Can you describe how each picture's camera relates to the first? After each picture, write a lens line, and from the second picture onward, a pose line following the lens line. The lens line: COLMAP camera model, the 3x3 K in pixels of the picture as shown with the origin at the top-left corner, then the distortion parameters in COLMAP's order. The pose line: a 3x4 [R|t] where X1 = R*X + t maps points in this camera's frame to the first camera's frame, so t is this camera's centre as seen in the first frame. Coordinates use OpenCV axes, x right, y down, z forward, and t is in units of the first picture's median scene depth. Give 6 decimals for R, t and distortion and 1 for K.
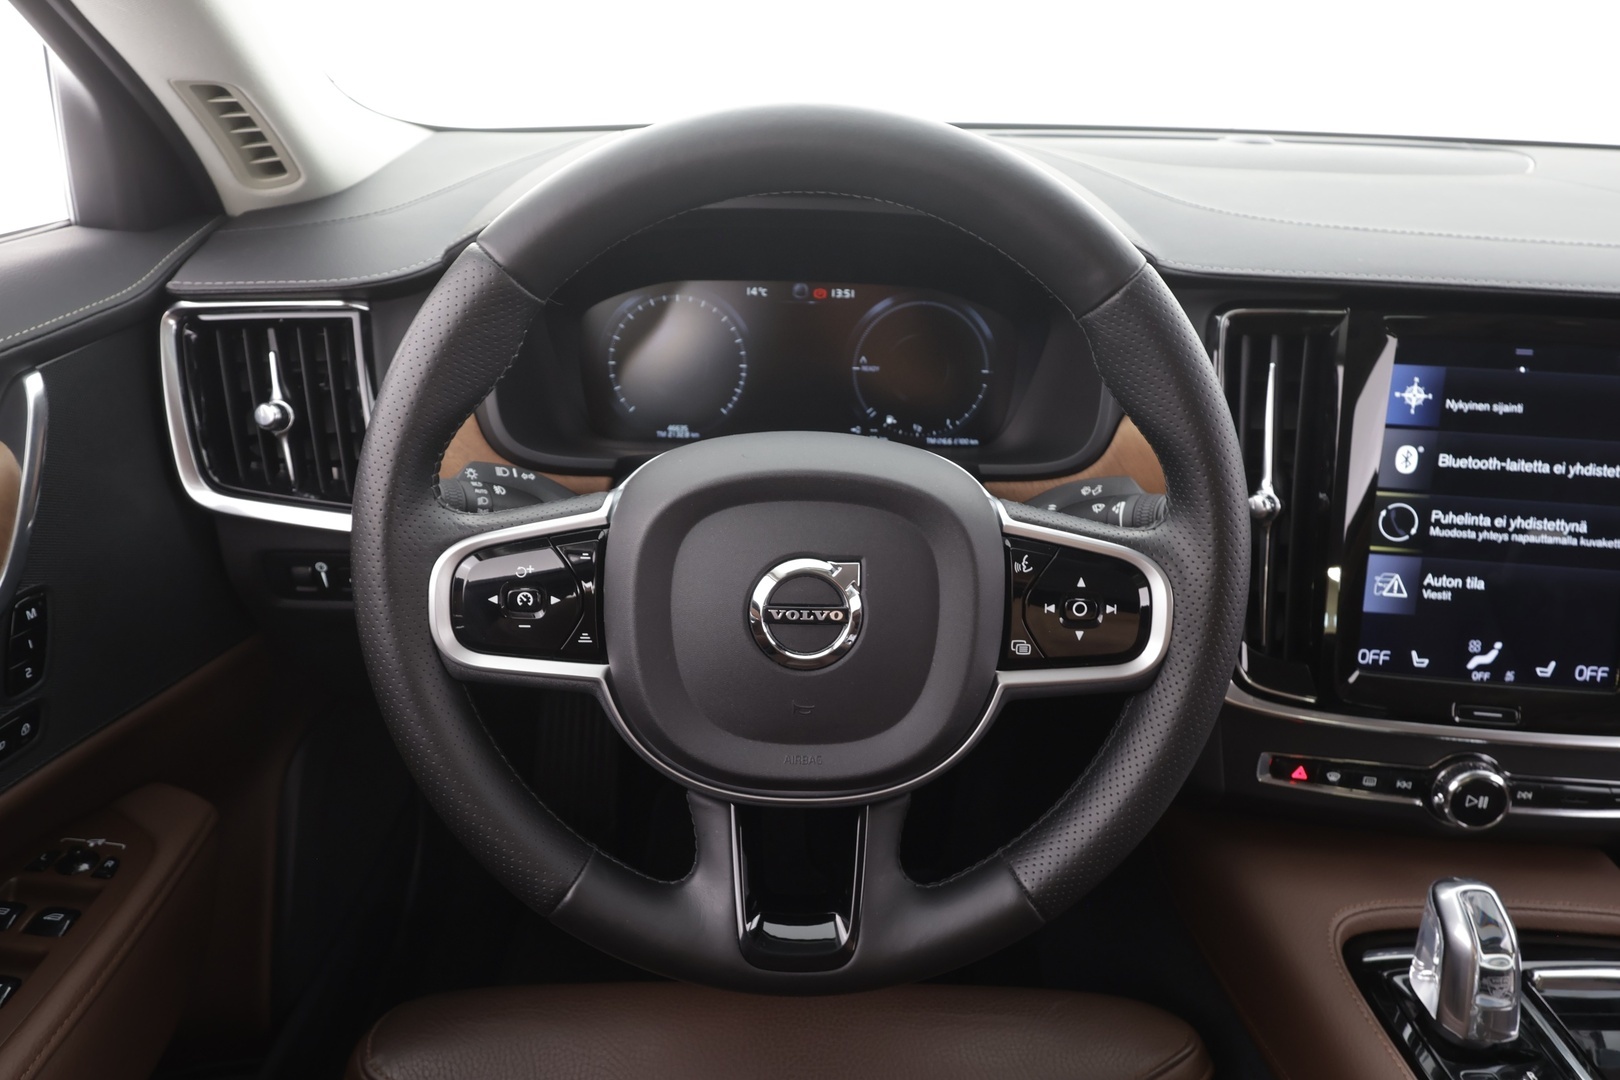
lens RADIAL K [[1036.9, 0, 809.2], [0, 1036.9, 542.8], [0, 0, 1]] dist [0.006107, -0.002322]
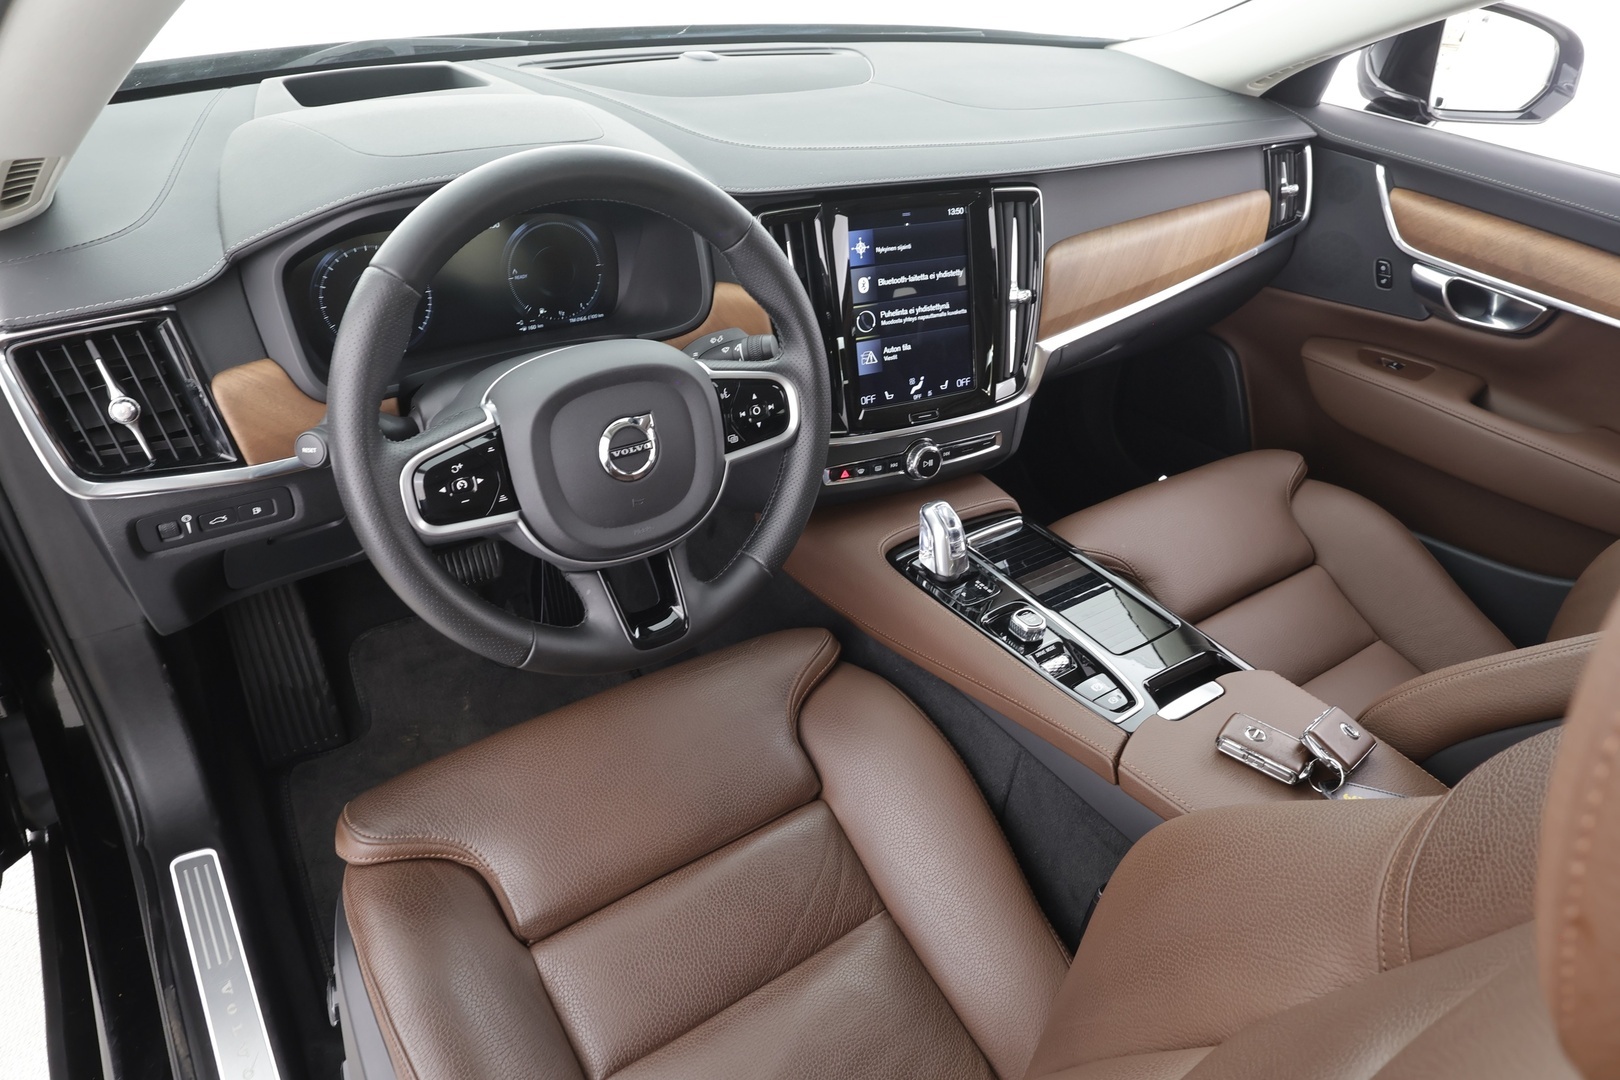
lens RADIAL K [[1036.9, 0, 803.9], [0, 1036.9, 536.8], [0, 0, 1]] dist [0.006107, -0.002322]
pose [[0.834339, -0.289960, 0.468831, -0.483613], [0.201515, 0.952050, 0.230200, -0.105121], [-0.513099, -0.097588, 0.852764, -0.516698]]
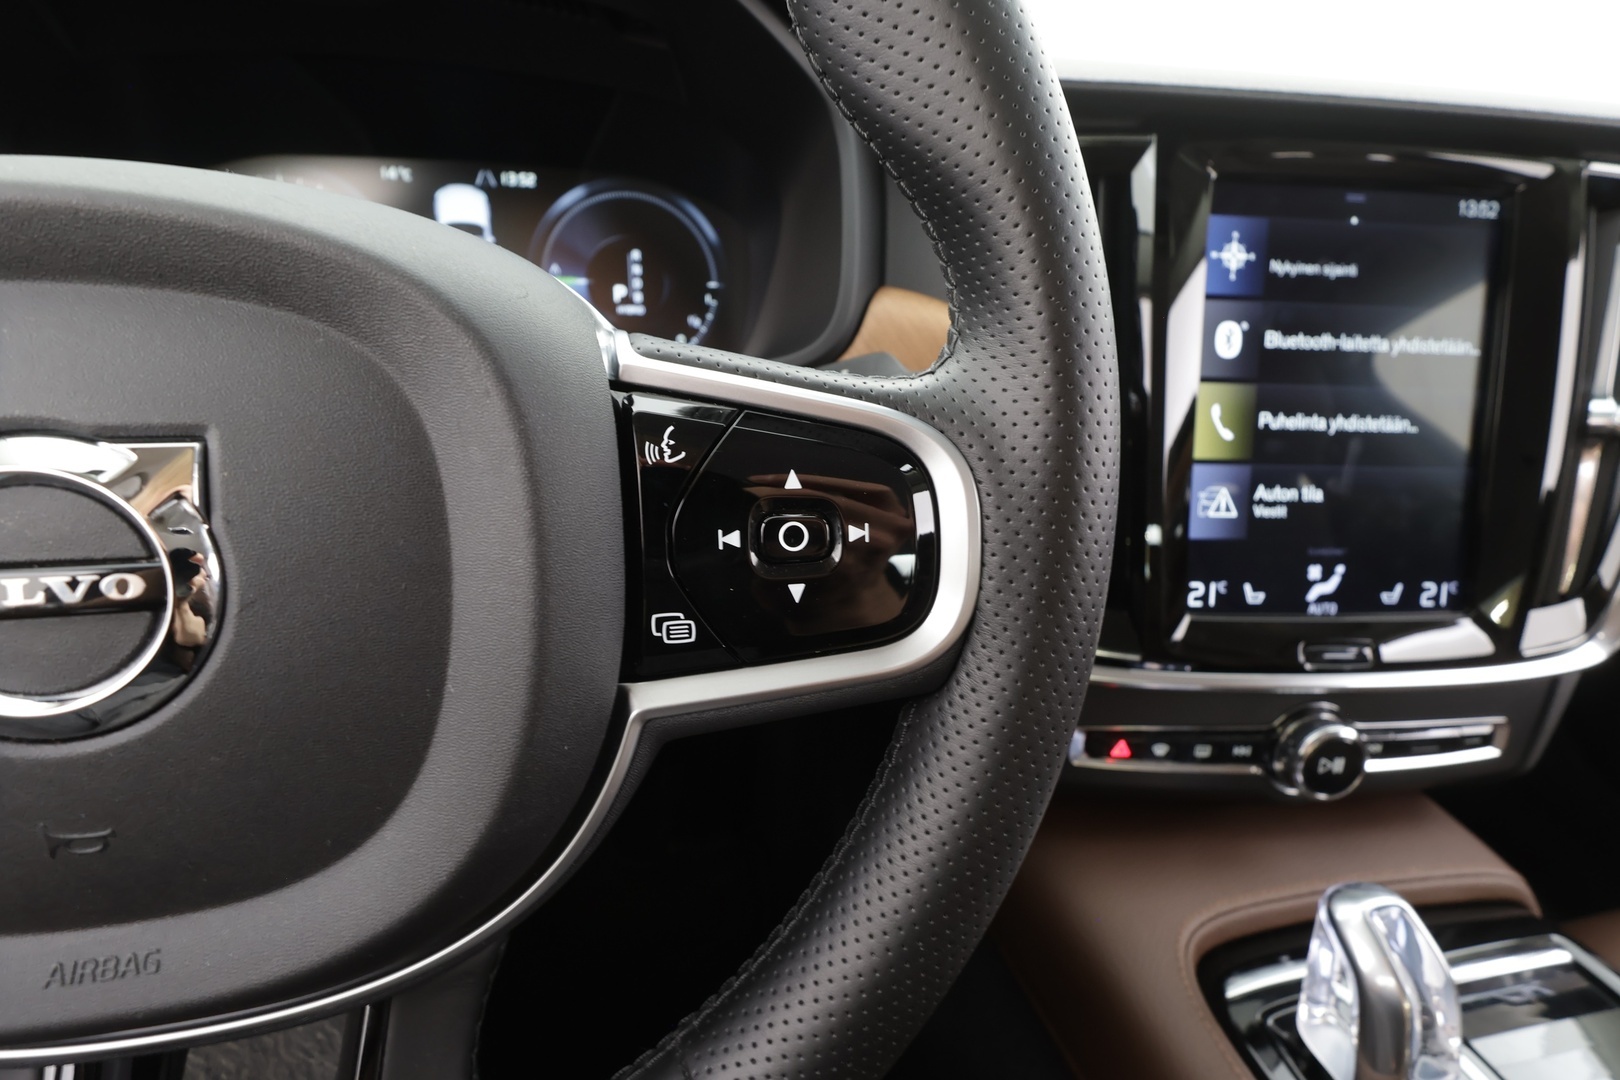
lens RADIAL K [[746.5, 0, 812.7], [0, 746.5, 540.5], [0, 0, 1]] dist [-0.003585, 0.002946]
pose [[0.981912, -0.063546, 0.178356, 0.168095], [0.064711, 0.997904, -0.000717, 0.053575], [-0.177937, 0.012245, 0.983966, 0.535874]]
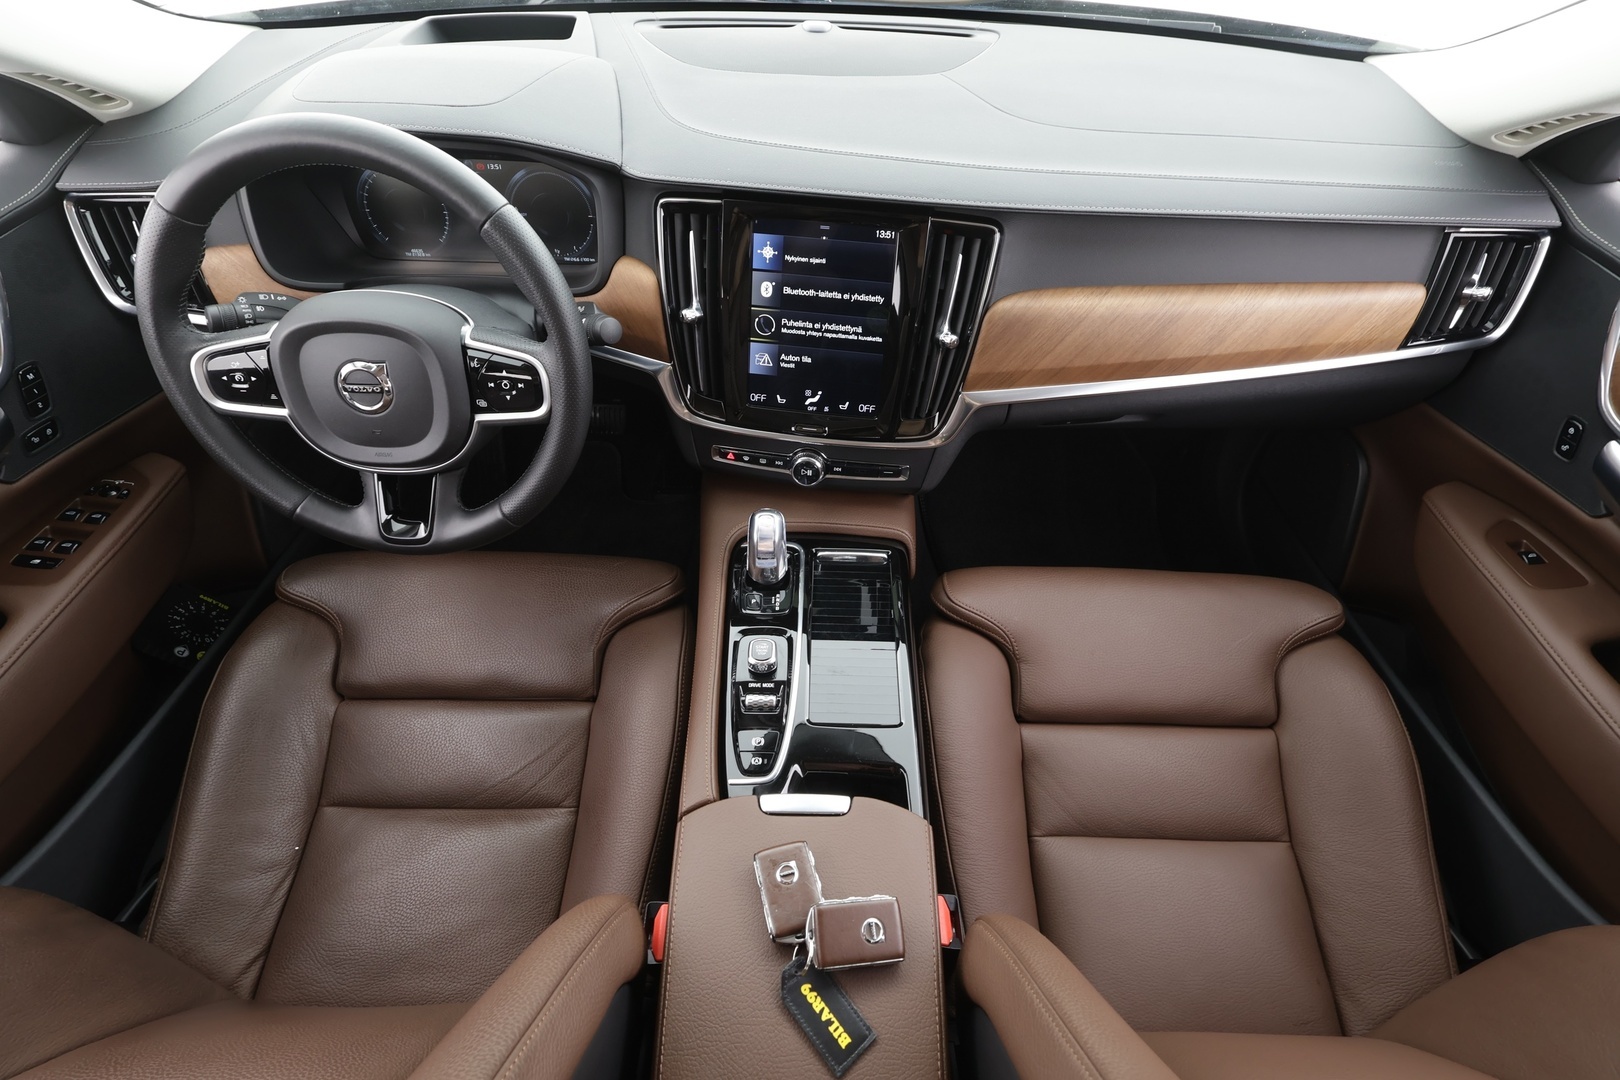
lens RADIAL K [[746.5, 0, 802.3], [0, 746.5, 534.9], [0, 0, 1]] dist [-0.003585, 0.002946]
pose [[0.999391, 0.018608, -0.029512, 0.722974], [-0.006658, 0.932075, 0.362203, -0.161109], [0.034248, -0.361786, 0.931632, -0.378069]]
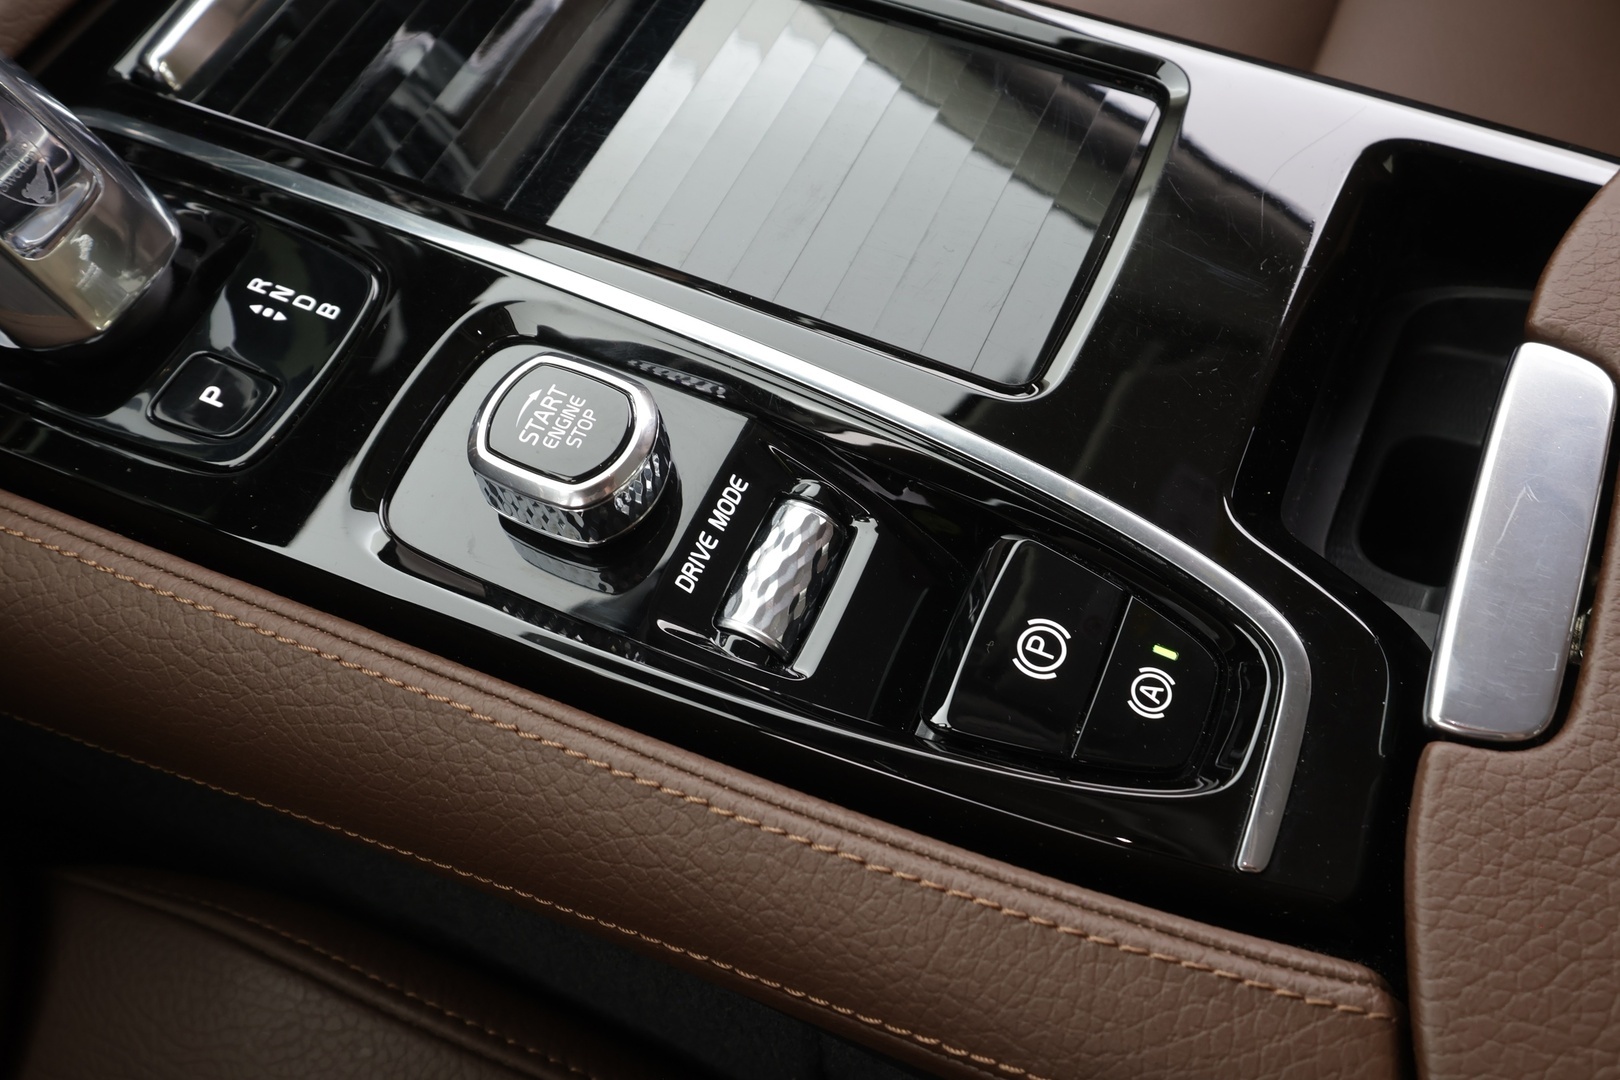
lens RADIAL K [[1260.4, 0, 803.1], [0, 1260.4, 532.1], [0, 0, 1]] dist [0.020365, -0.009081]
pose [[0.430460, -0.813161, 0.391757, 0.469723], [0.429132, 0.566210, 0.703741, 0.281196], [-0.794071, -0.134817, 0.592684, 0.474769]]
